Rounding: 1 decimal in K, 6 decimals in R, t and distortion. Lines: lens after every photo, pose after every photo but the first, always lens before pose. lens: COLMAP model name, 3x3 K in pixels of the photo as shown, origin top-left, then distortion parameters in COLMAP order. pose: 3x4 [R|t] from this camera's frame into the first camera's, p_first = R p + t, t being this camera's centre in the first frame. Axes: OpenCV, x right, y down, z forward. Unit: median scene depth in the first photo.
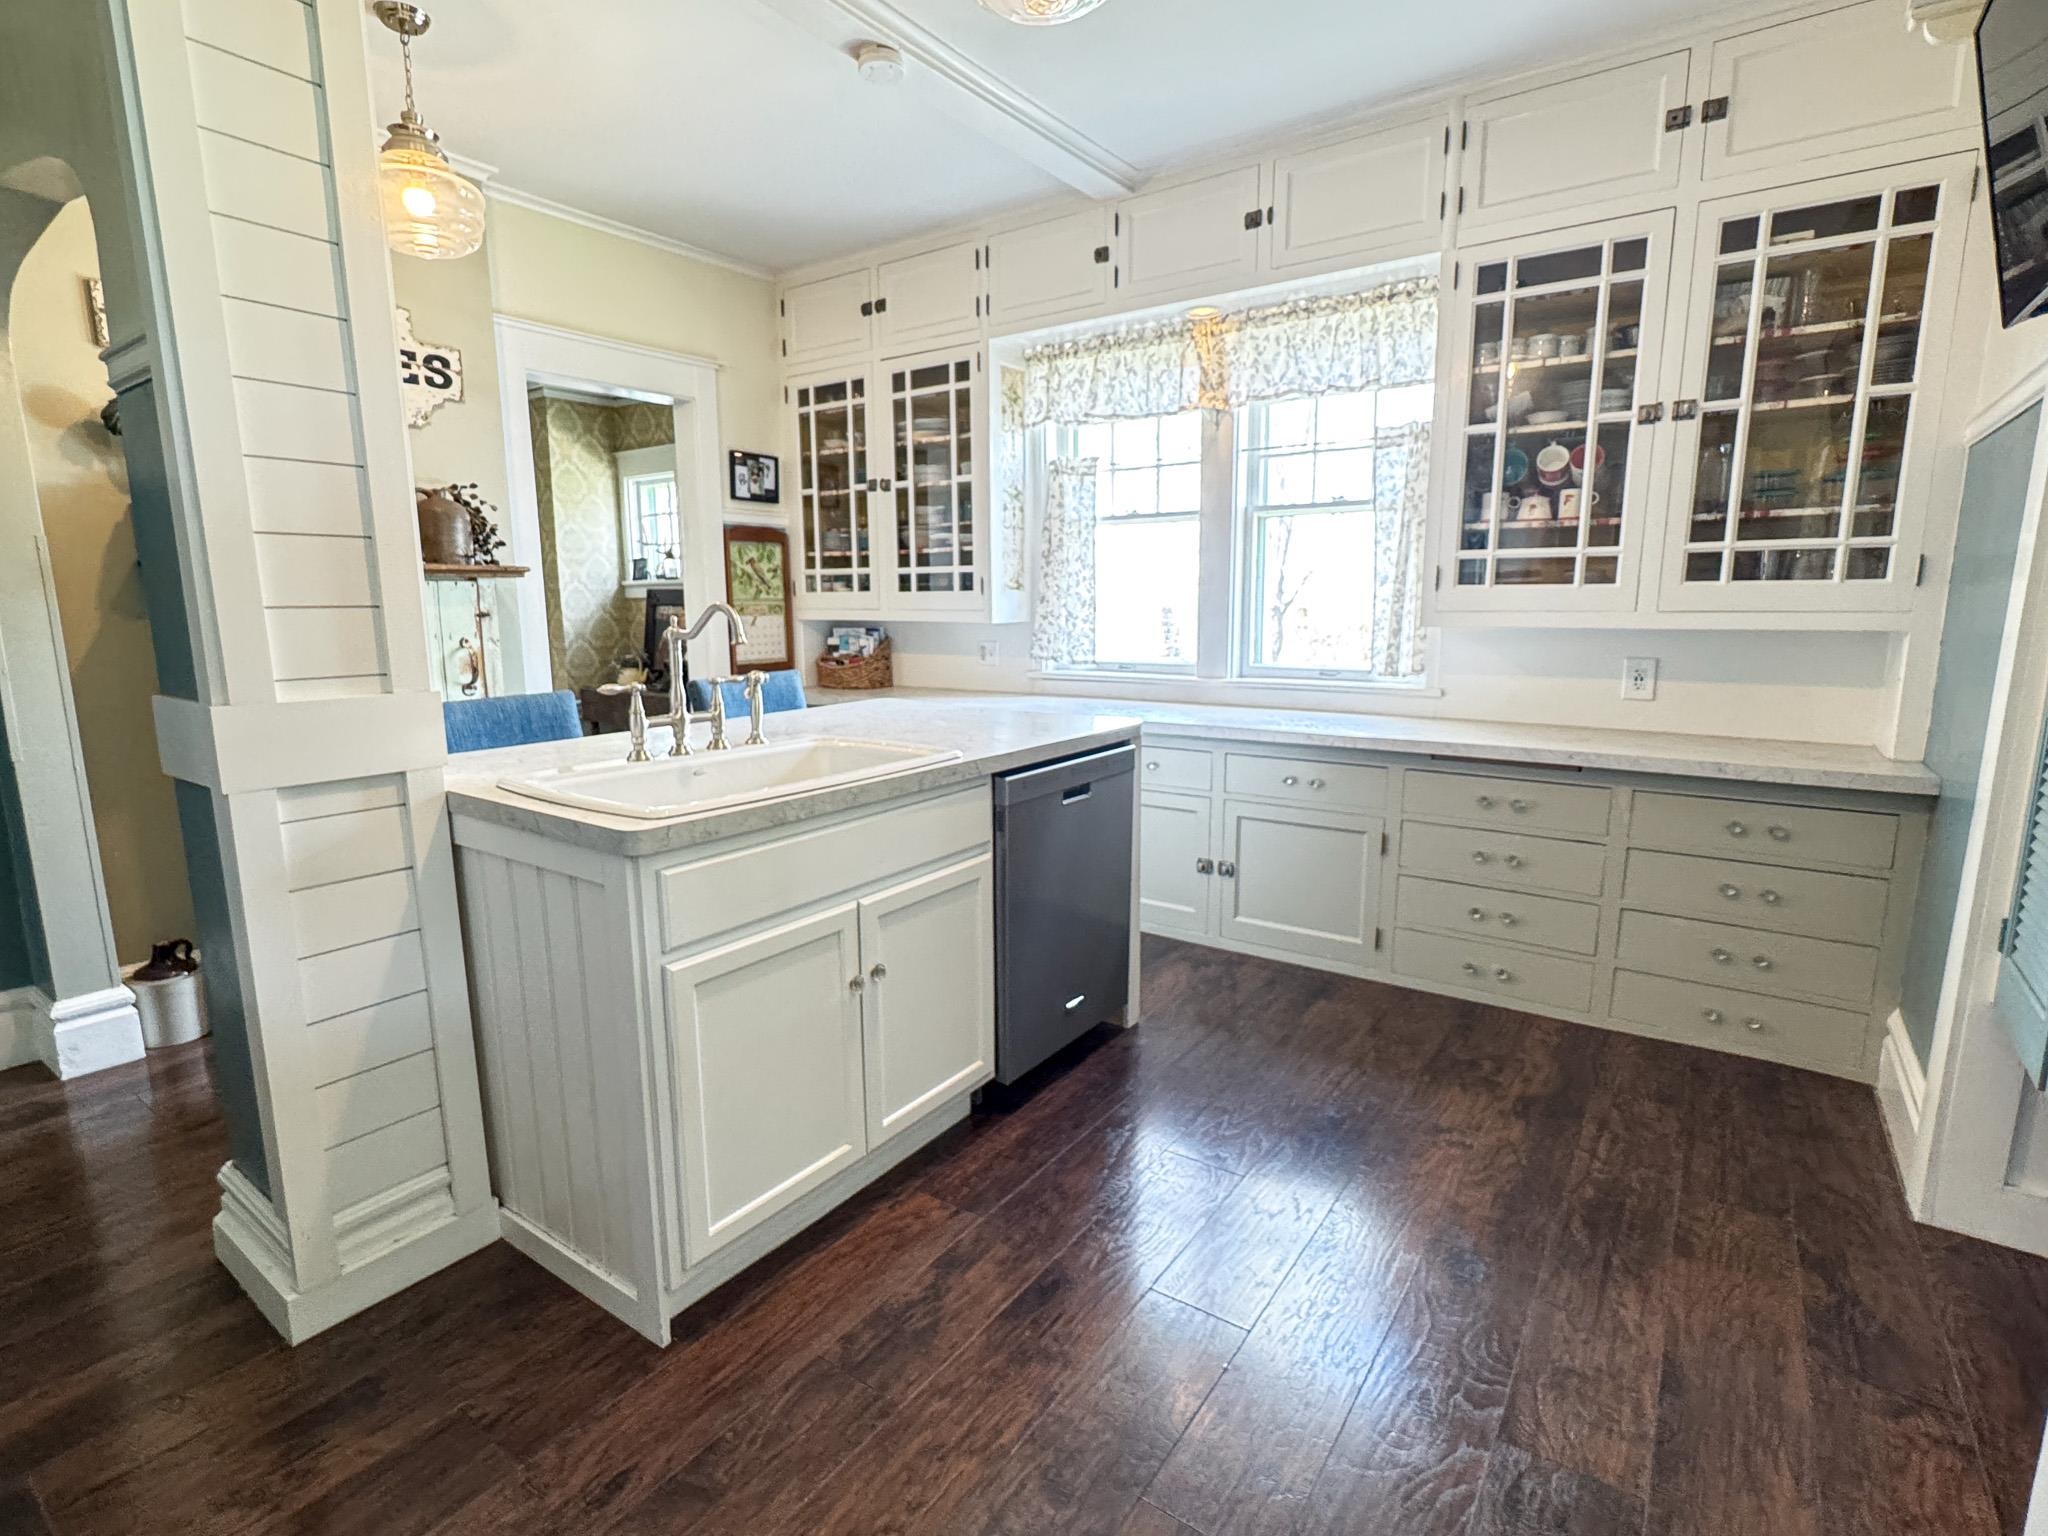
lens RADIAL K [[1008.0, 0, 1024.0], [0, 1008.0, 768.0], [0, 0, 1]] dist [0.000580, -0.000157]
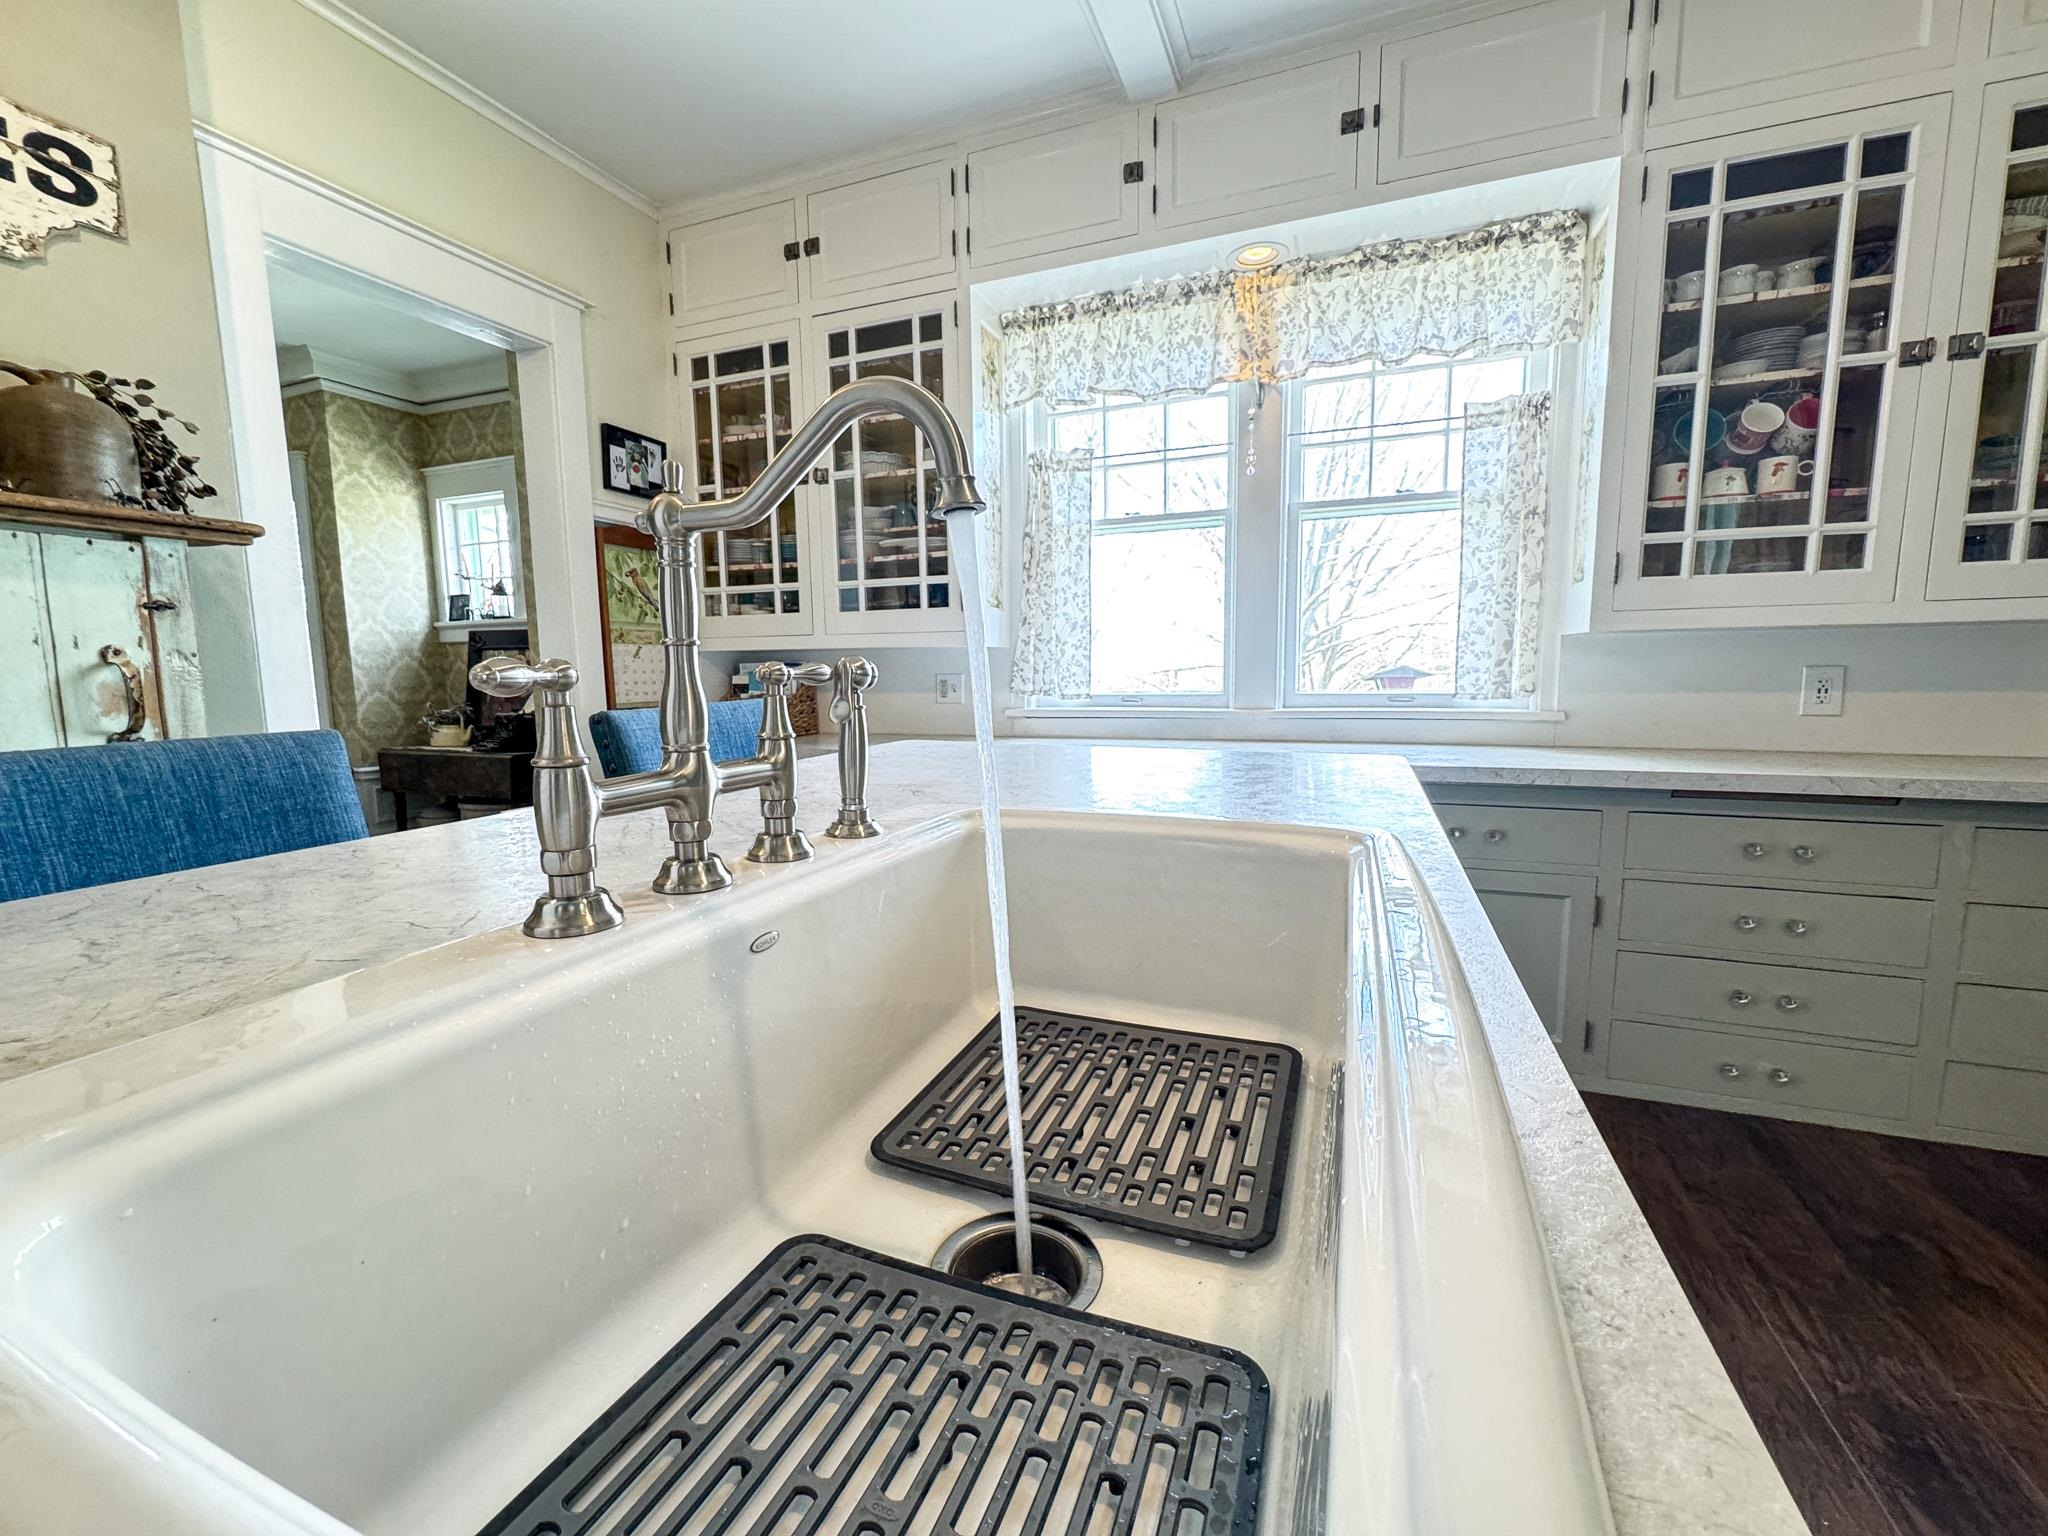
lens RADIAL K [[830.2, 0, 1024.0], [0, 830.2, 768.0], [0, 0, 1]] dist [-0.000730, 0.000079]
pose [[0.969931, -0.035561, 0.240768, -0.159481], [0.047613, 0.997878, -0.044422, -0.018928], [-0.238677, 0.054550, 0.969566, 0.375187]]
